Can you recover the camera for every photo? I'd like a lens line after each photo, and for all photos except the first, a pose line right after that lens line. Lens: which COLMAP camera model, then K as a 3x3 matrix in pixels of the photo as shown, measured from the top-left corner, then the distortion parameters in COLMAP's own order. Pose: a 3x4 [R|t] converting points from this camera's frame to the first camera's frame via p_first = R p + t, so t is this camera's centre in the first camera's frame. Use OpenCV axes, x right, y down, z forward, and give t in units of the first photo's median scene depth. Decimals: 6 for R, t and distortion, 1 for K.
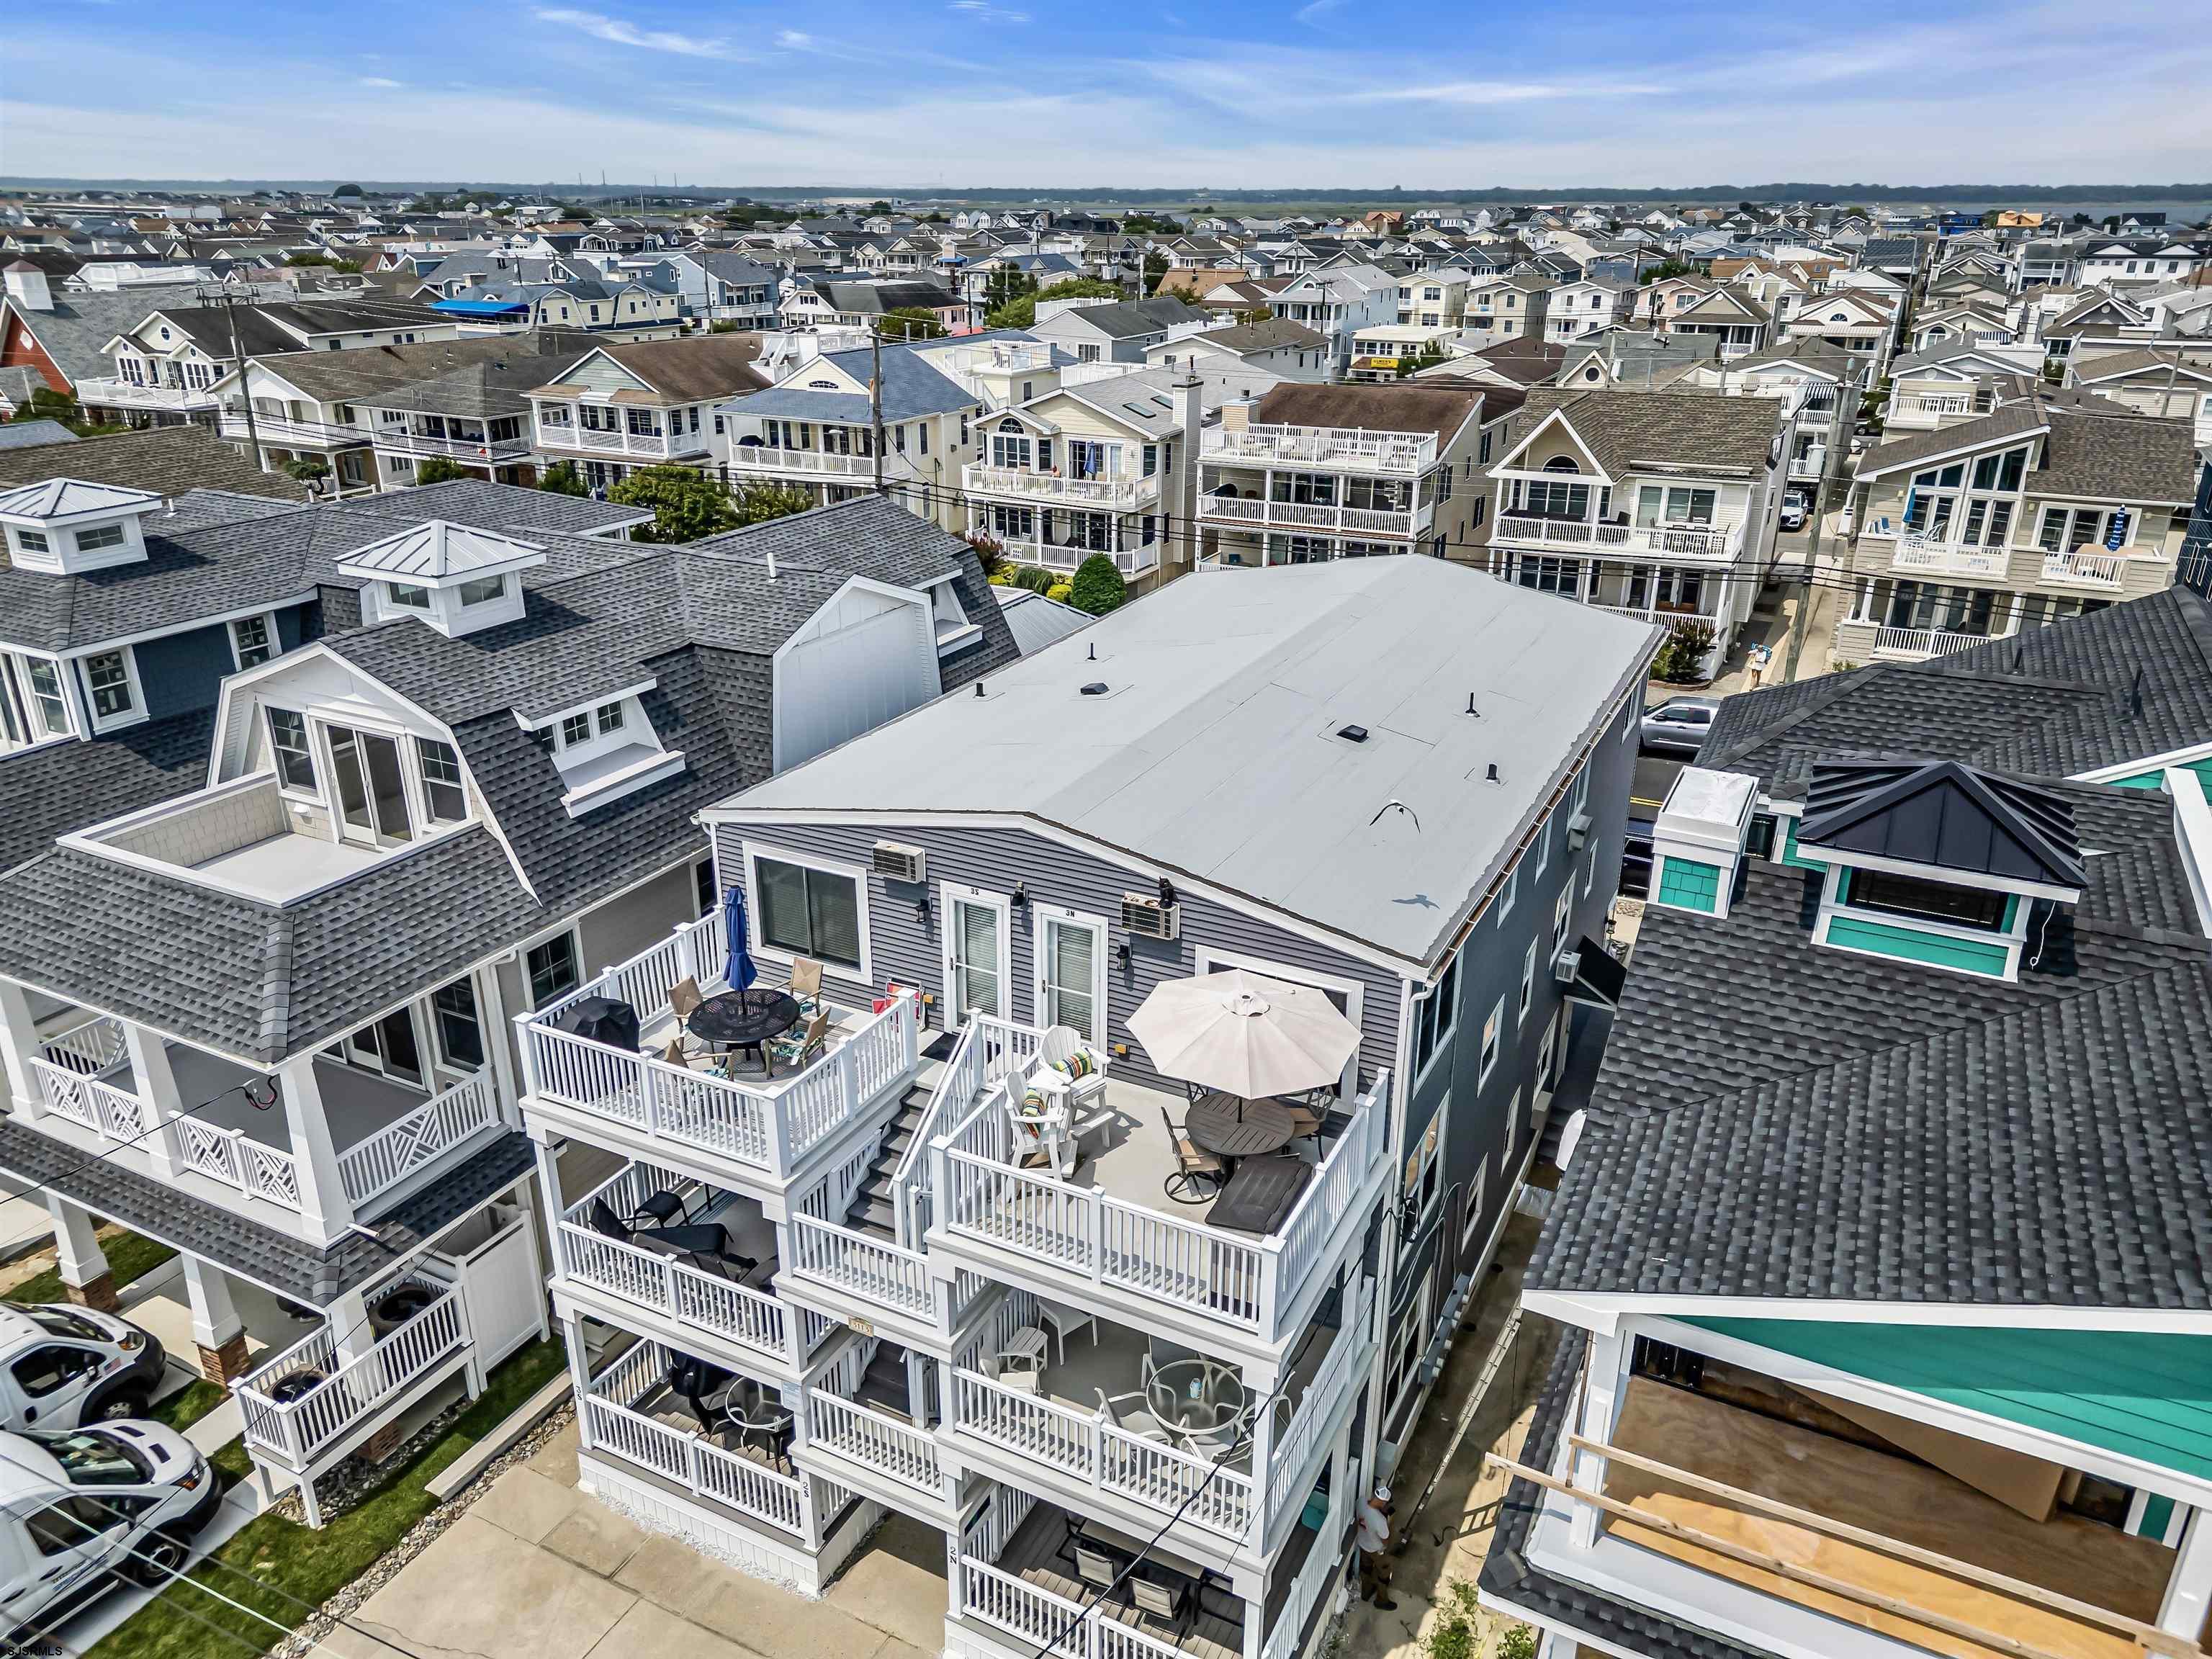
lens RADIAL K [[1571.3, 0, 1106.0], [0, 1571.3, 829.5], [0, 0, 1]] dist [0.056671, -0.063729]
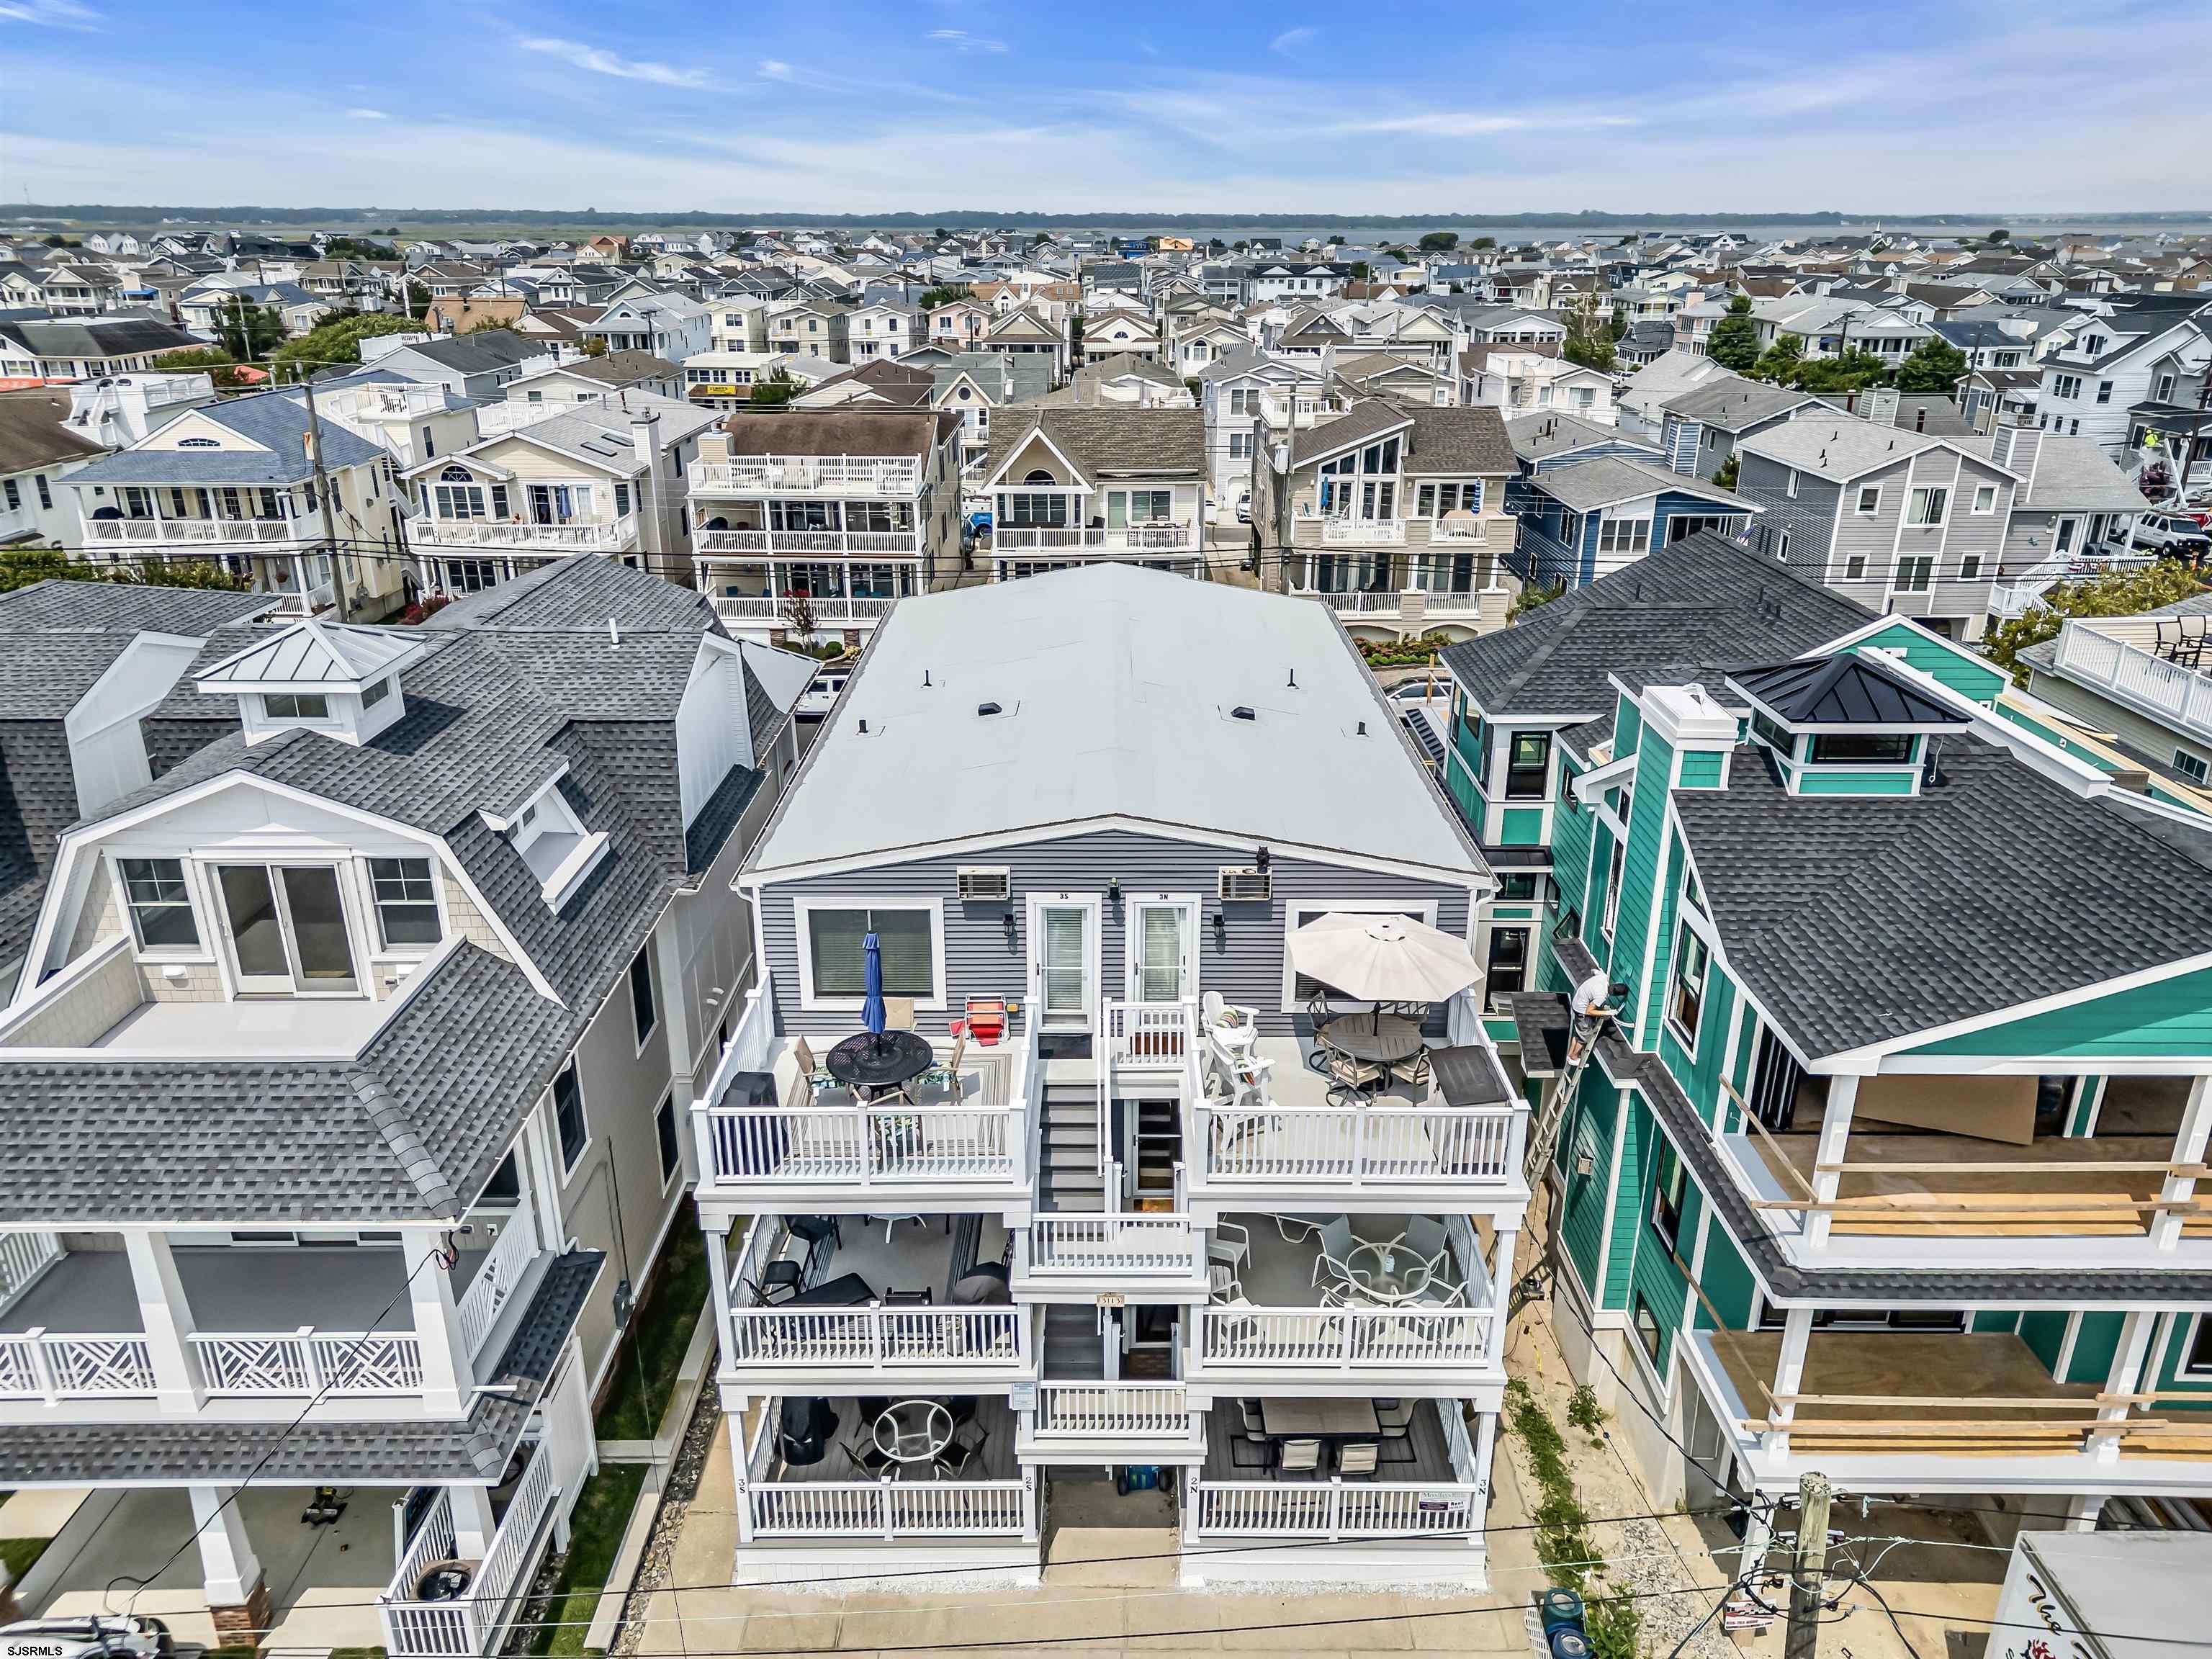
lens RADIAL K [[1571.3, 0, 1106.0], [0, 1571.3, 829.5], [0, 0, 1]] dist [0.056671, -0.063729]
pose [[0.883887, -0.167678, 0.436610, -0.215440], [0.172732, 0.984558, 0.028430, -0.013063], [-0.434635, 0.050288, 0.899202, 0.003807]]
